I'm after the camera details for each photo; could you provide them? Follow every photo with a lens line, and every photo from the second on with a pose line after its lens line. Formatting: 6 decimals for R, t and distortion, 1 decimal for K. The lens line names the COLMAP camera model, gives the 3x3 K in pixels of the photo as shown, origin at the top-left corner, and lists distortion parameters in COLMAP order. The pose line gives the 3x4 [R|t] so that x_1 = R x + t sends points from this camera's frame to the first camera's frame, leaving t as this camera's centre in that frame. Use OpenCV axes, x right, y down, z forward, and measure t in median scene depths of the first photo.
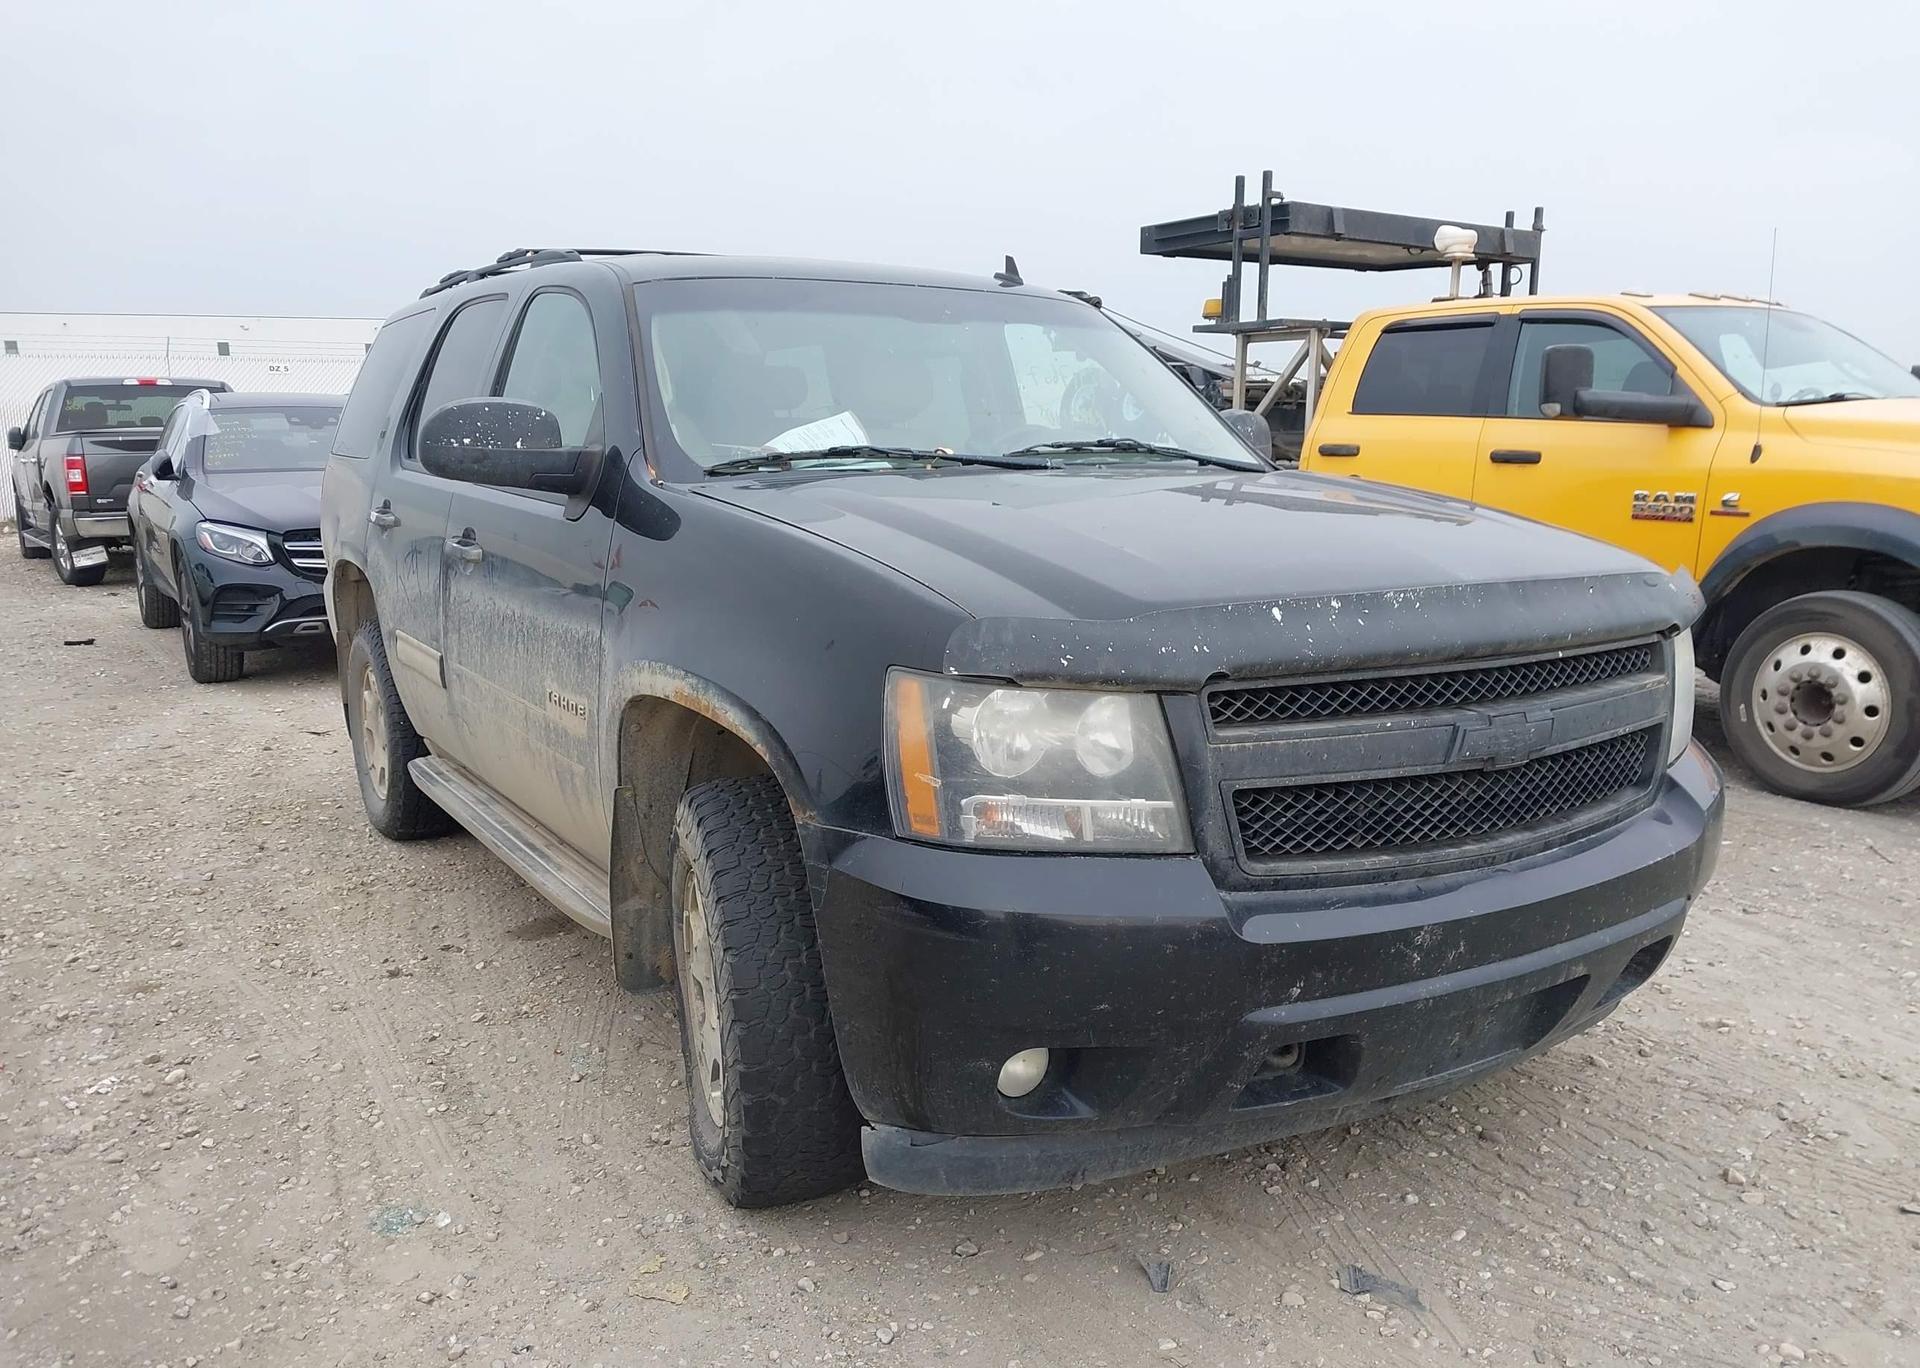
lens RADIAL K [[1534.3, 0, 955.3], [0, 1534.3, 725.3], [0, 0, 1]] dist [0.086542, -0.119880]
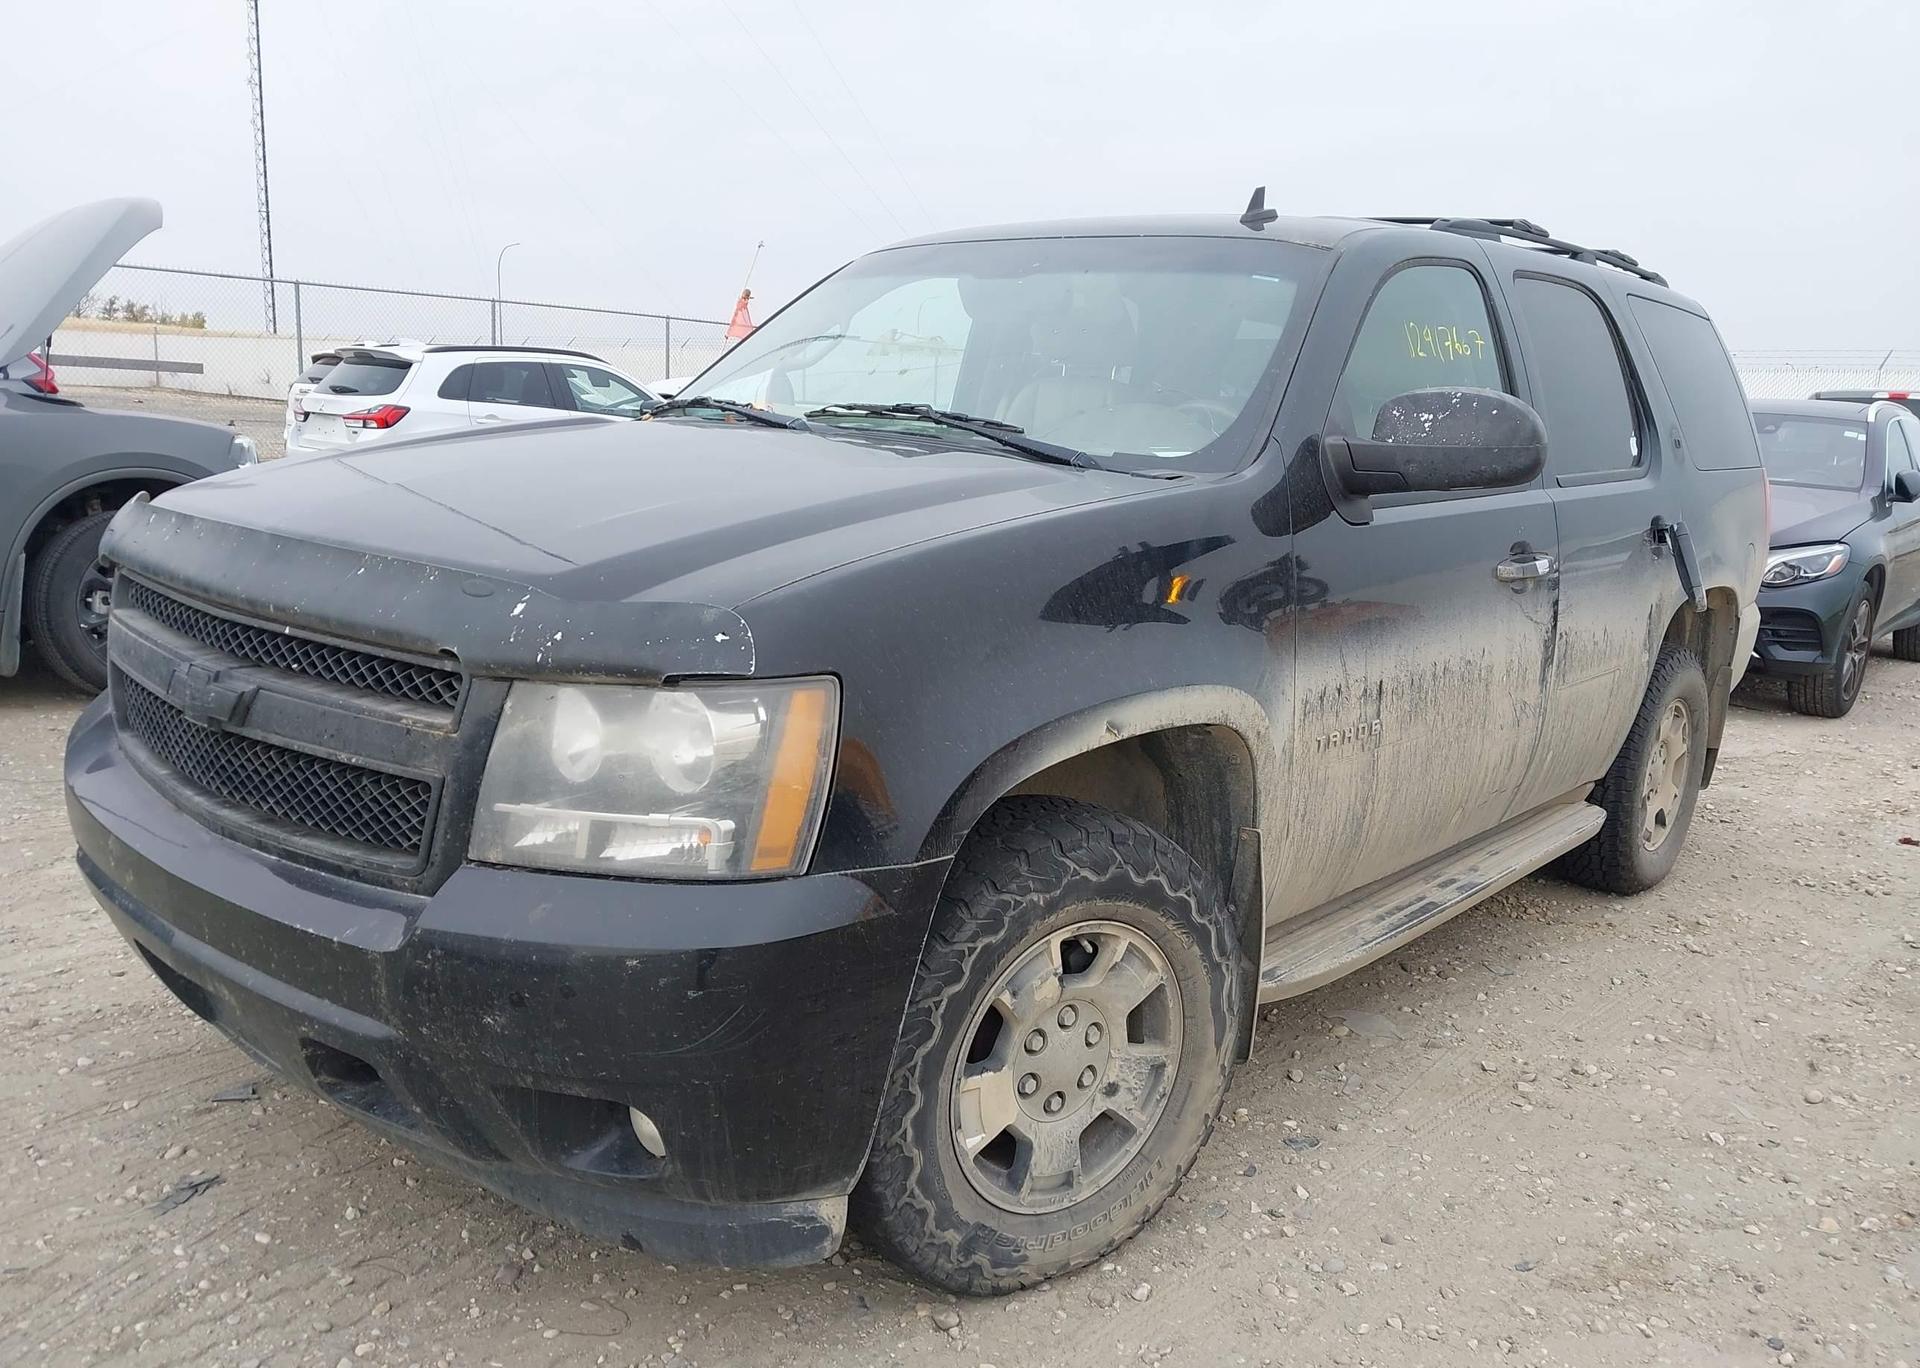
lens RADIAL K [[1487.7, 0, 965.4], [0, 1487.7, 726.2], [0, 0, 1]] dist [0.093547, -0.128203]
pose [[0.279038, 0.218222, -0.935156, 1.041764], [-0.231064, 0.960483, 0.155186, -0.170147], [0.932066, 0.172778, 0.318435, 0.903209]]
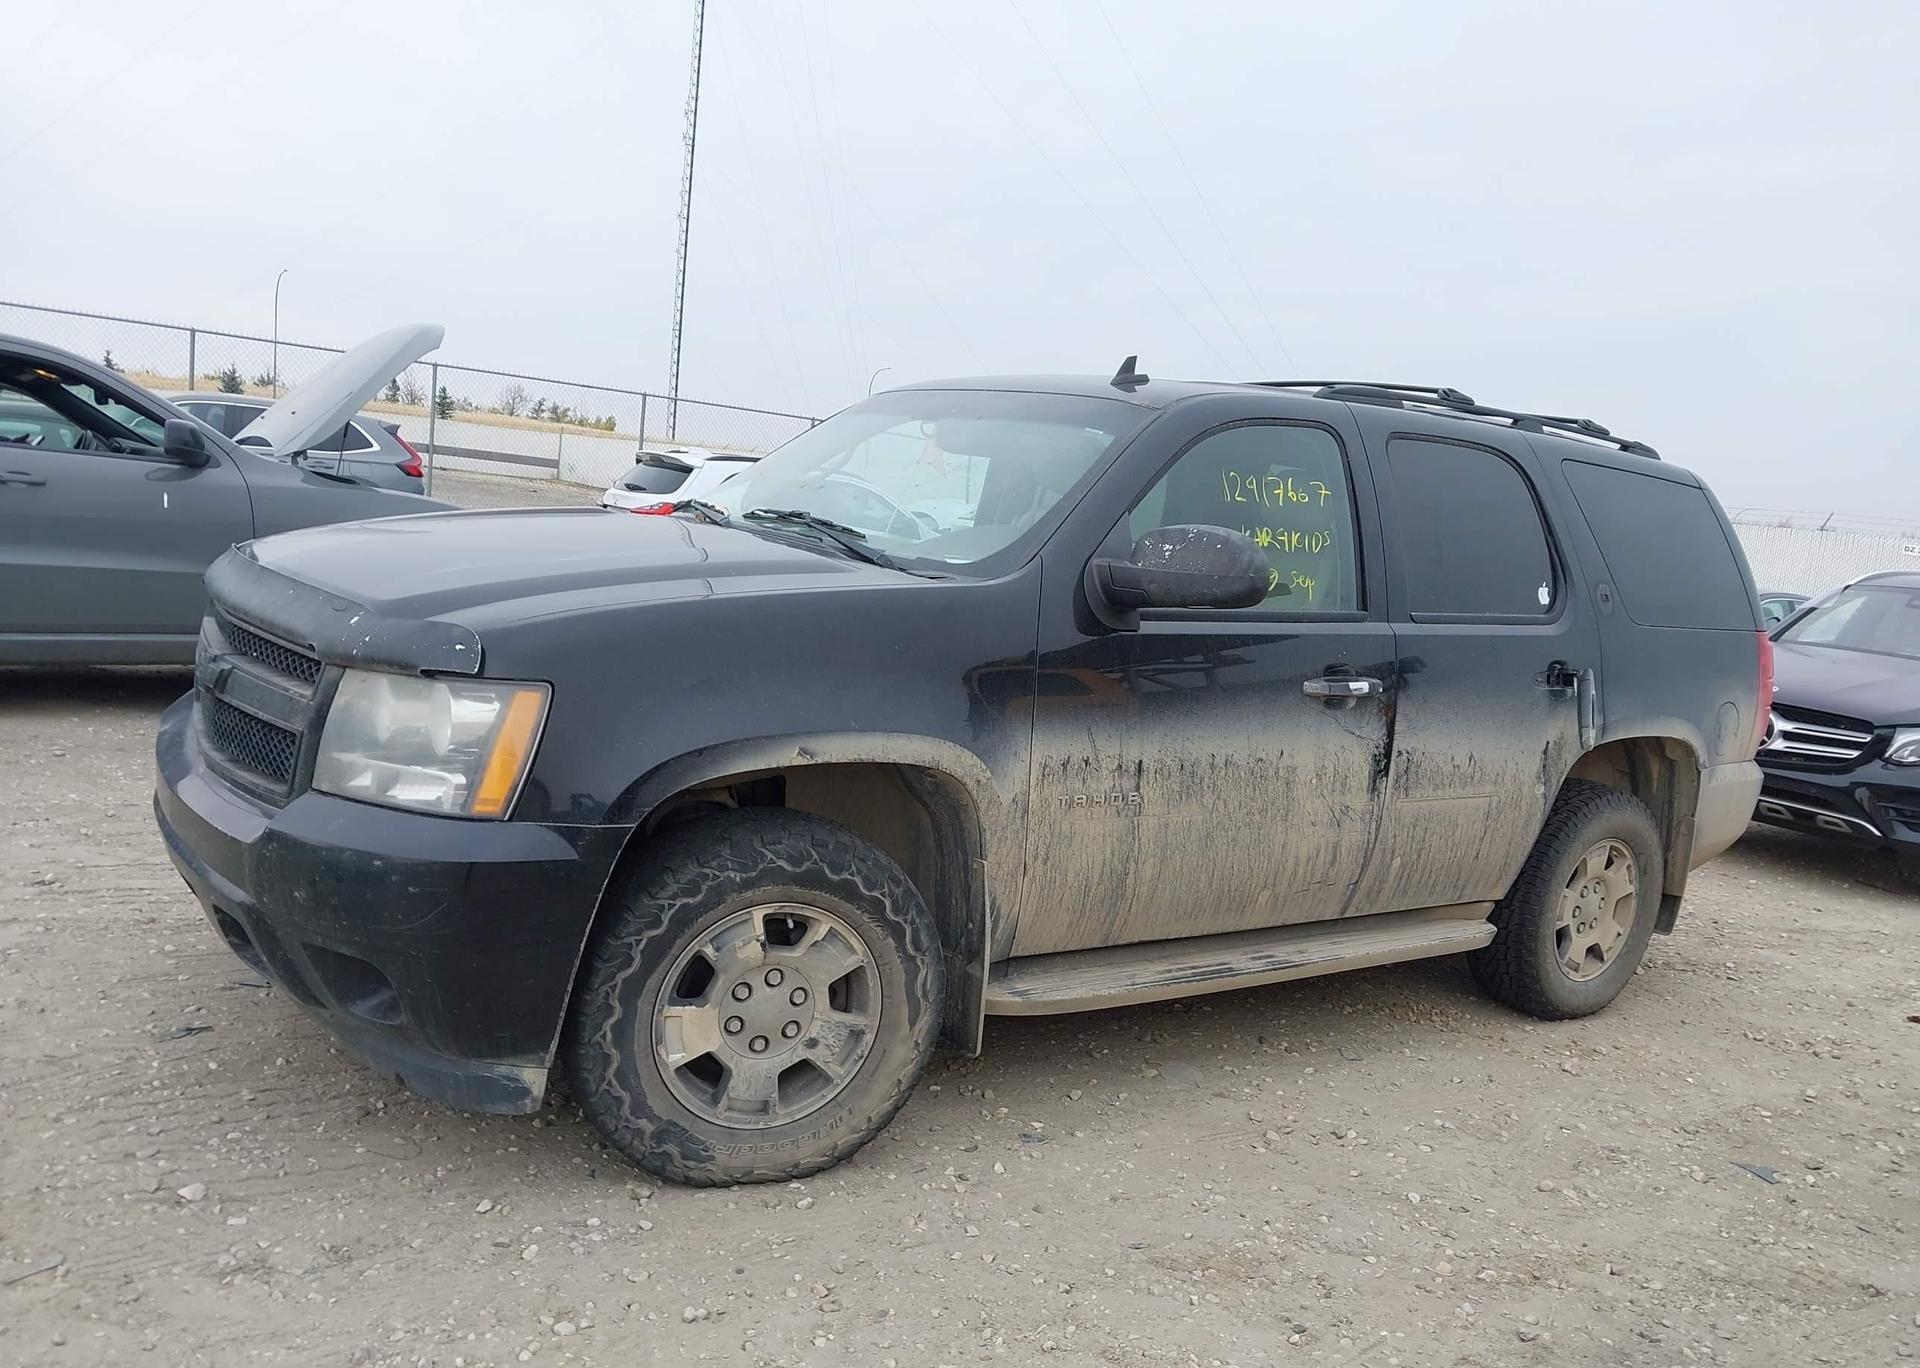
lens RADIAL K [[1487.7, 0, 965.4], [0, 1487.7, 726.2], [0, 0, 1]] dist [0.093547, -0.128203]
pose [[0.053059, 0.157629, -0.986072, 1.323698], [-0.296918, 0.945293, 0.135134, -0.247903], [0.953428, 0.285612, 0.096959, 1.192649]]
